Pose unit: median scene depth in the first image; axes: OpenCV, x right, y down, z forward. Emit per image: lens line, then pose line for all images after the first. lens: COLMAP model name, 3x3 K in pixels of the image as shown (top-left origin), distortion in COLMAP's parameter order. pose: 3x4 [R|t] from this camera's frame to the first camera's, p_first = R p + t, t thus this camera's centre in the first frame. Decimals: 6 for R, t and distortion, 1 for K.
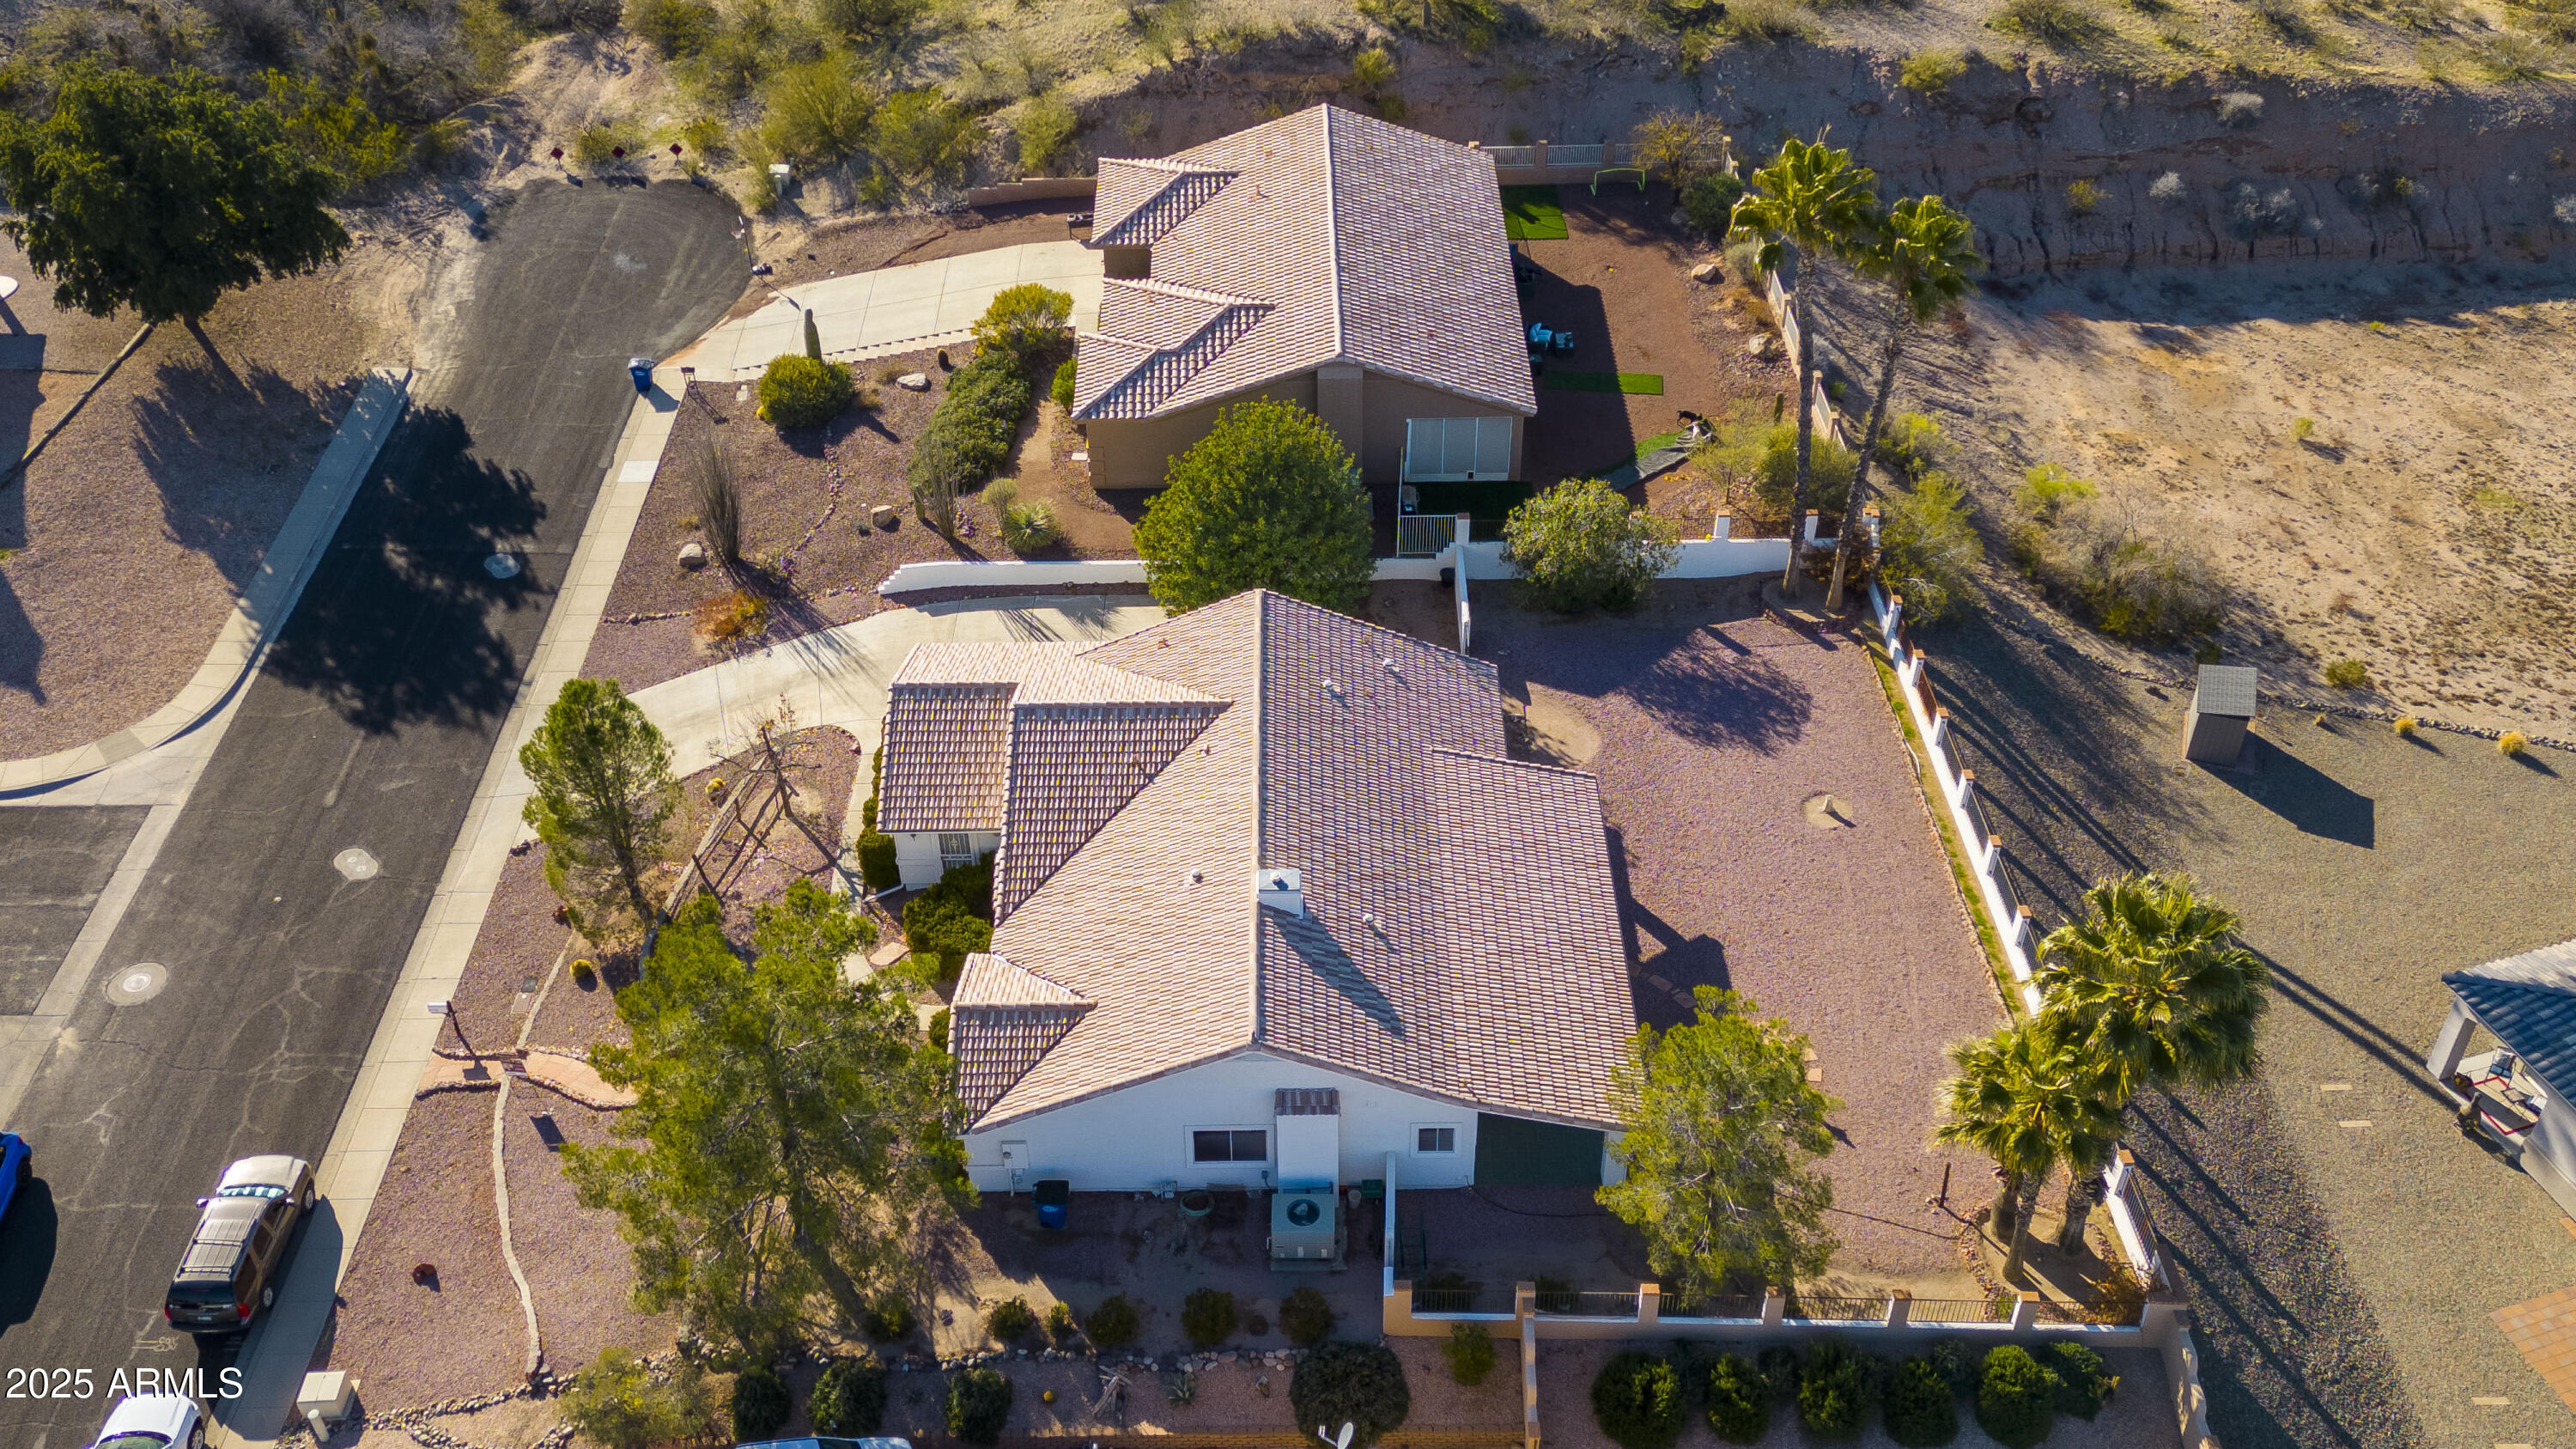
lens RADIAL K [[2268.6, 0, 1282.5], [0, 2268.6, 723.0], [0, 0, 1]] dist [0.069438, -0.049358]
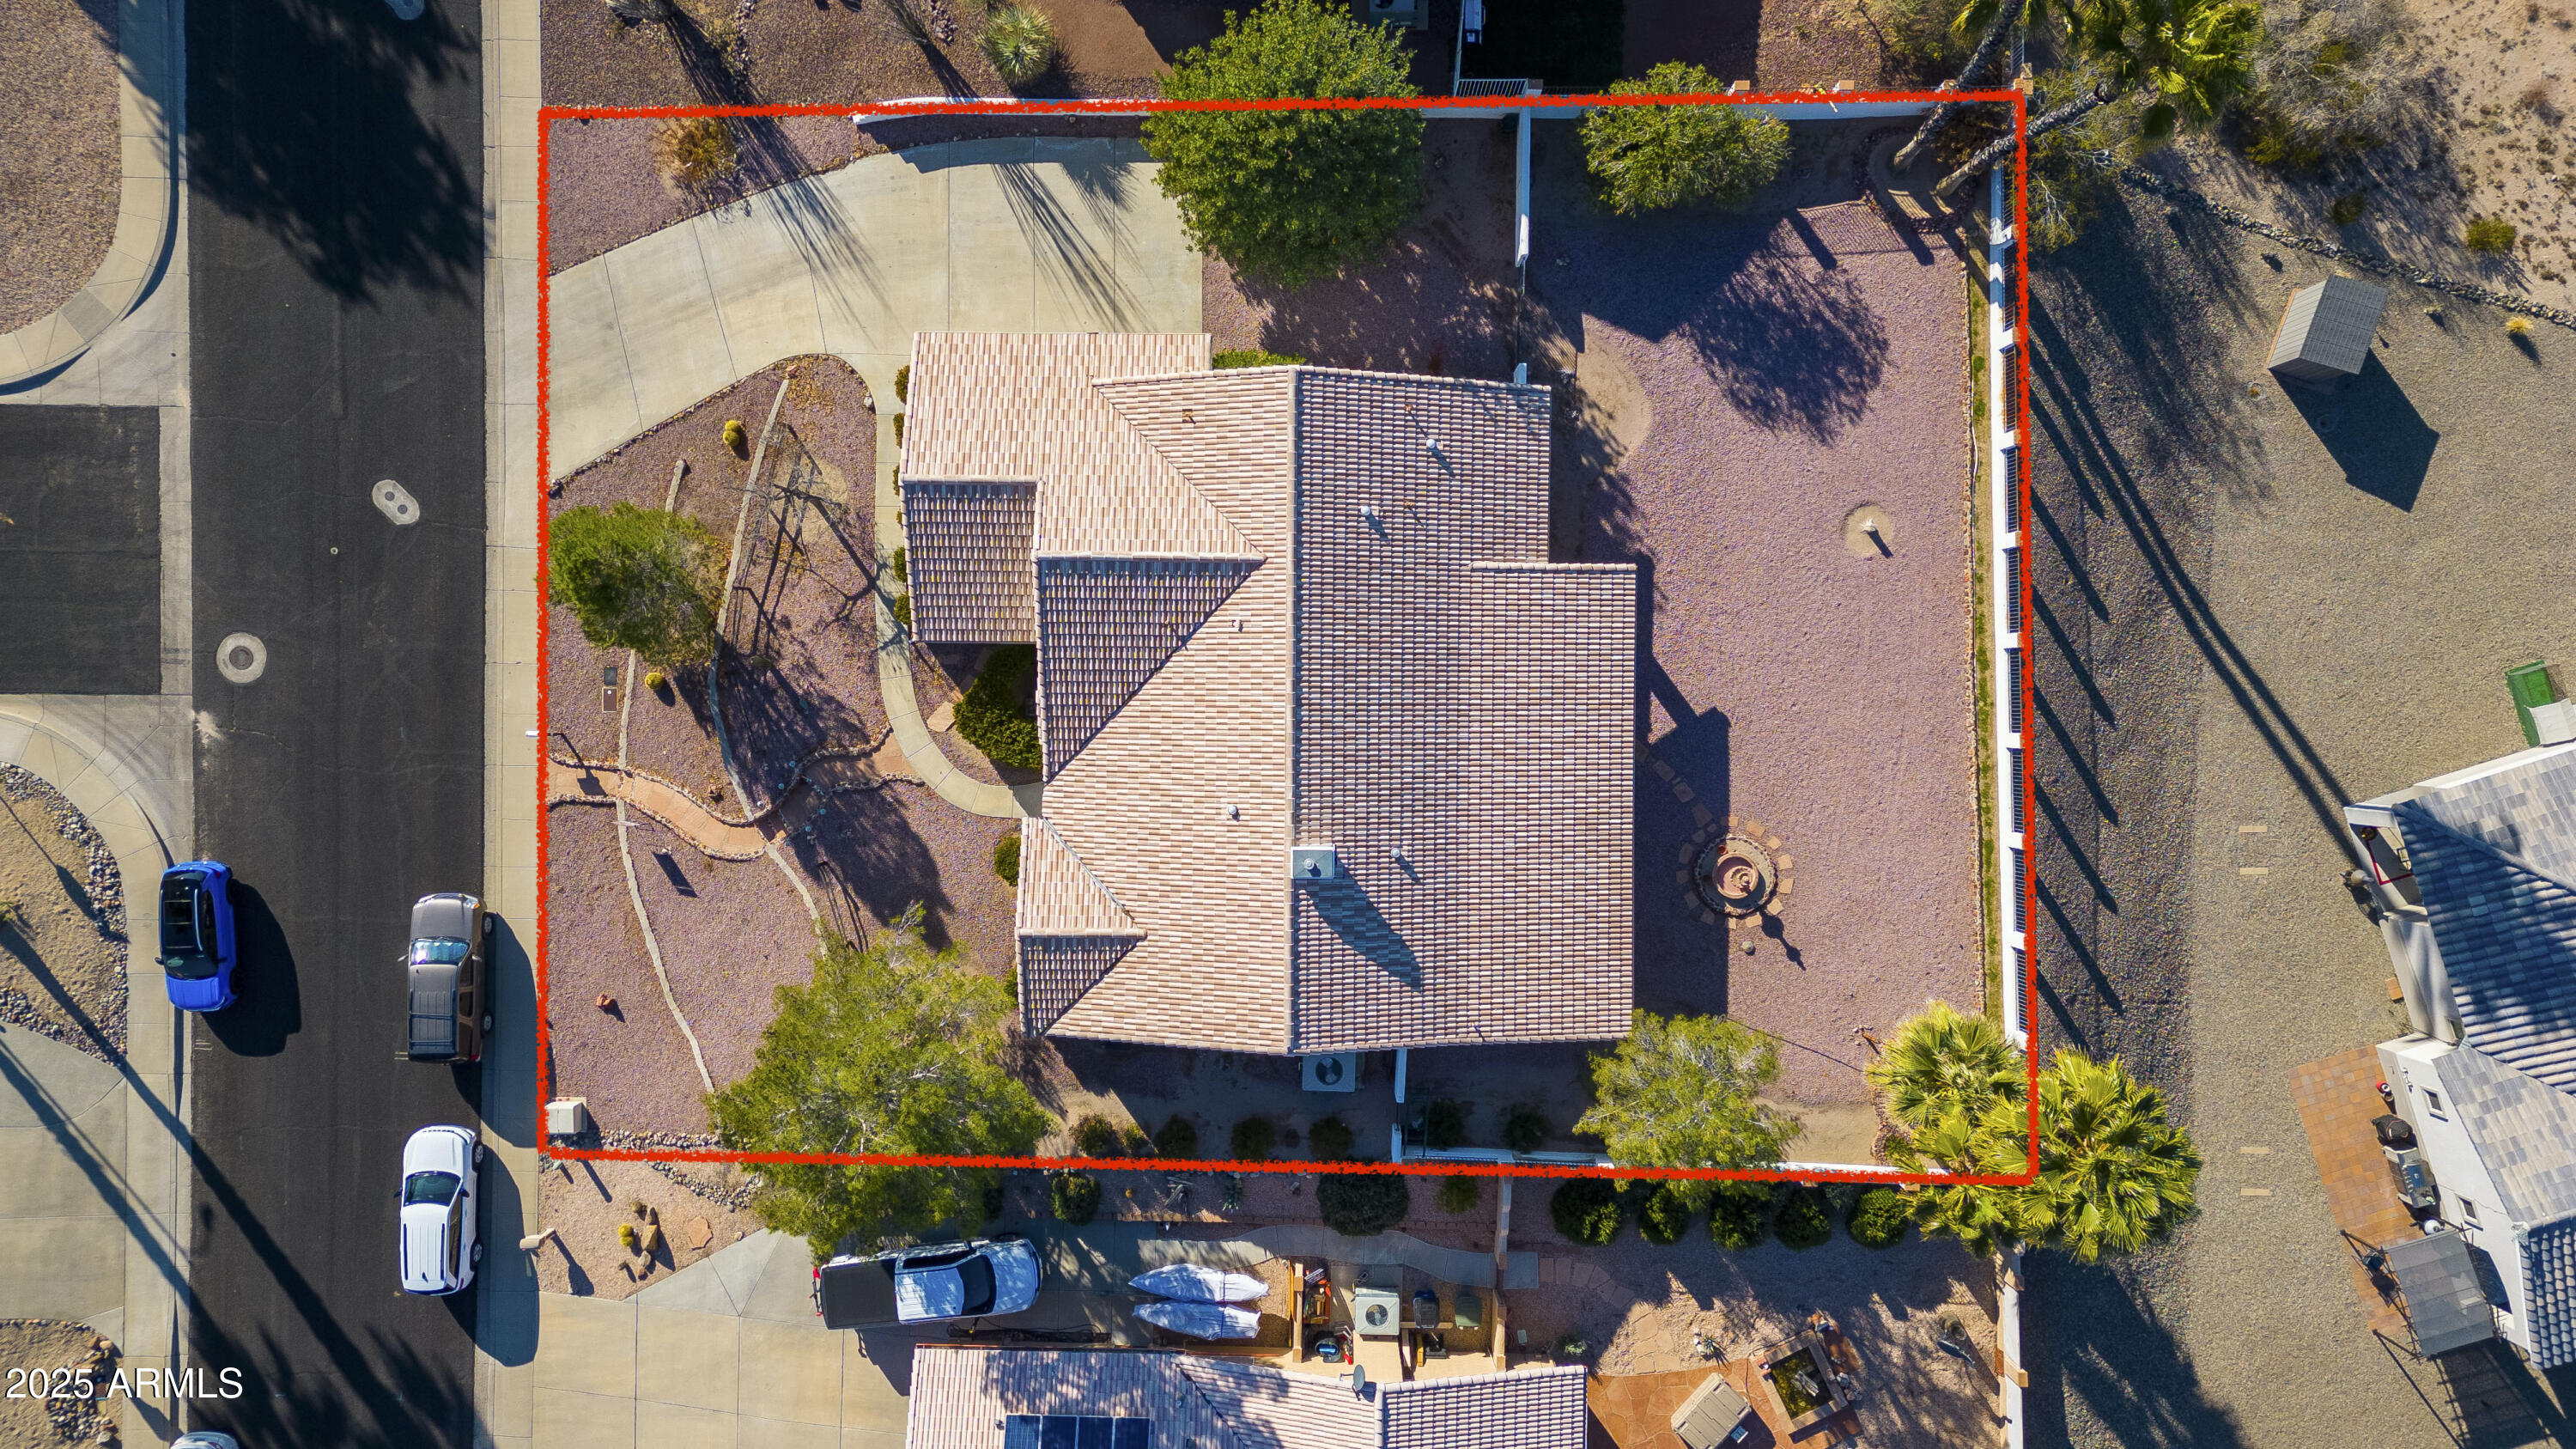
lens RADIAL K [[1799.0, 0, 1289.0], [0, 1799.0, 721.1], [0, 0, 1]] dist [0.049725, -0.025596]
pose [[0.999969, 0.007277, -0.003003, -0.009008], [-0.002233, 0.627923, 0.778272, -0.538042], [0.007549, -0.778241, 0.627920, 0.458030]]
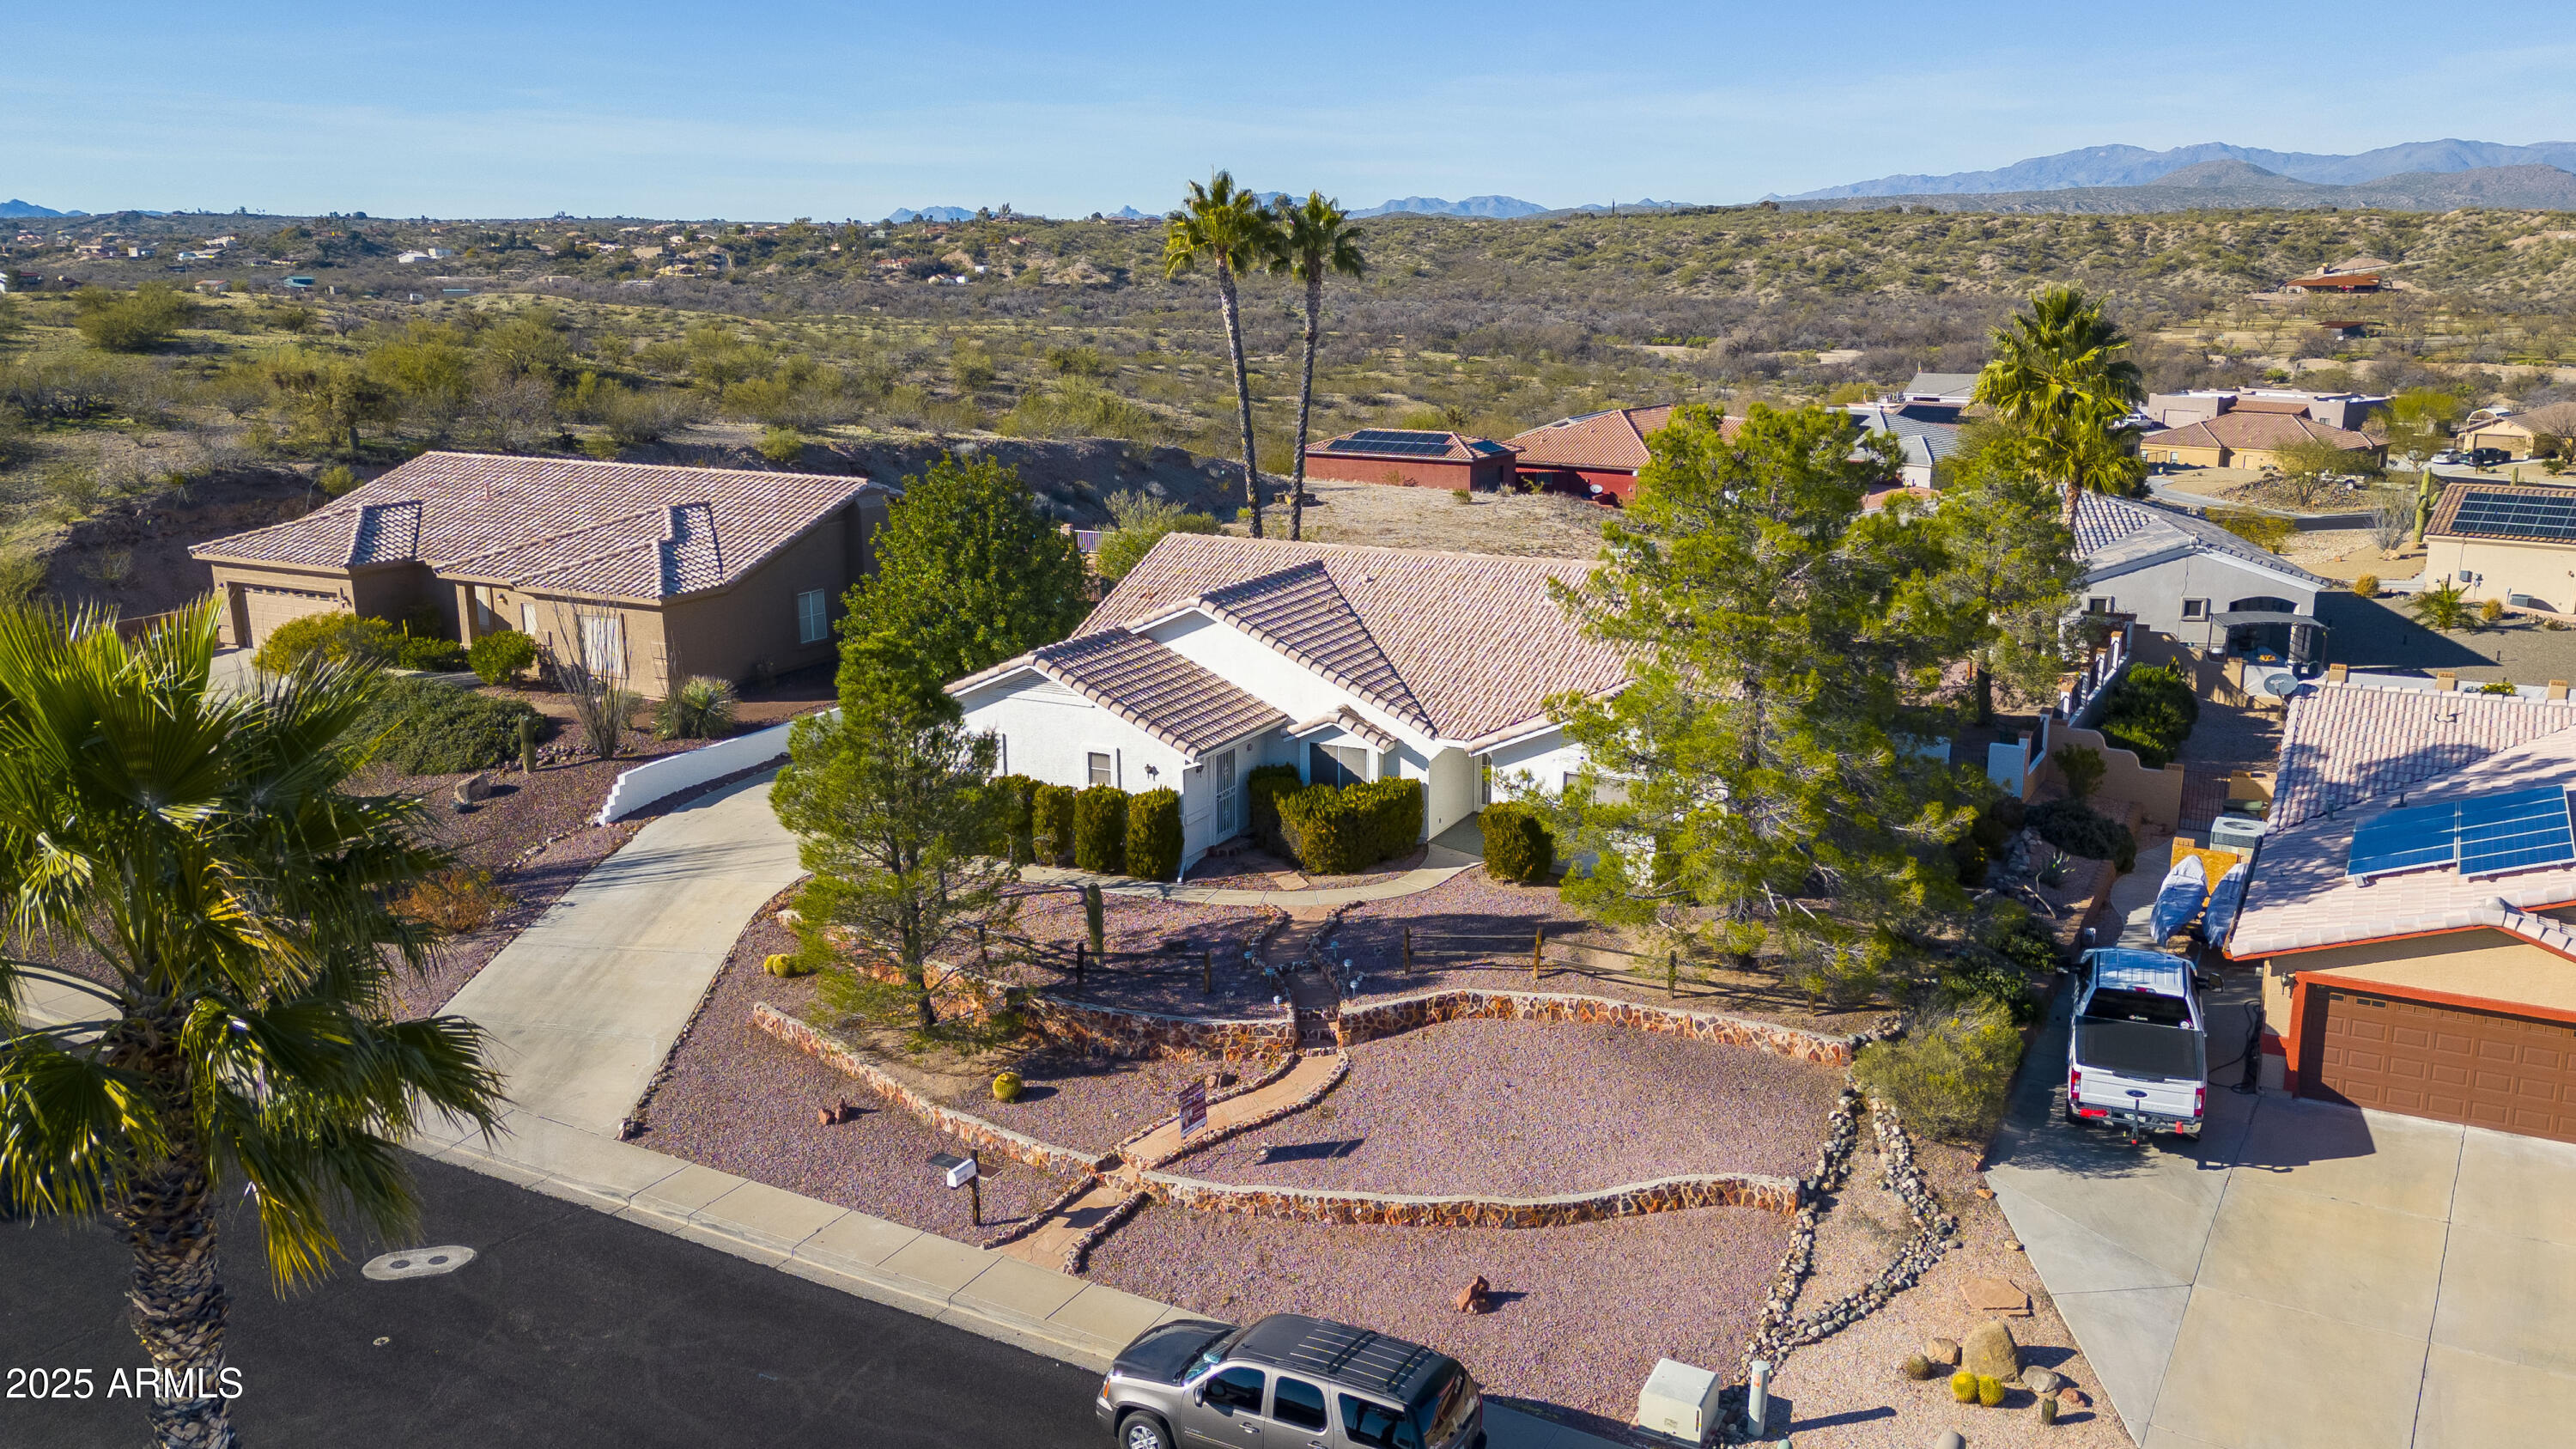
lens RADIAL K [[2008.8, 0, 1279.9], [0, 2008.8, 728.5], [0, 0, 1]] dist [0.077303, -0.045428]
pose [[0.476237, -0.197113, 0.856939, -0.731999], [0.557615, 0.821235, -0.120990, 0.135632], [-0.679899, 0.535463, 0.501015, 0.614577]]
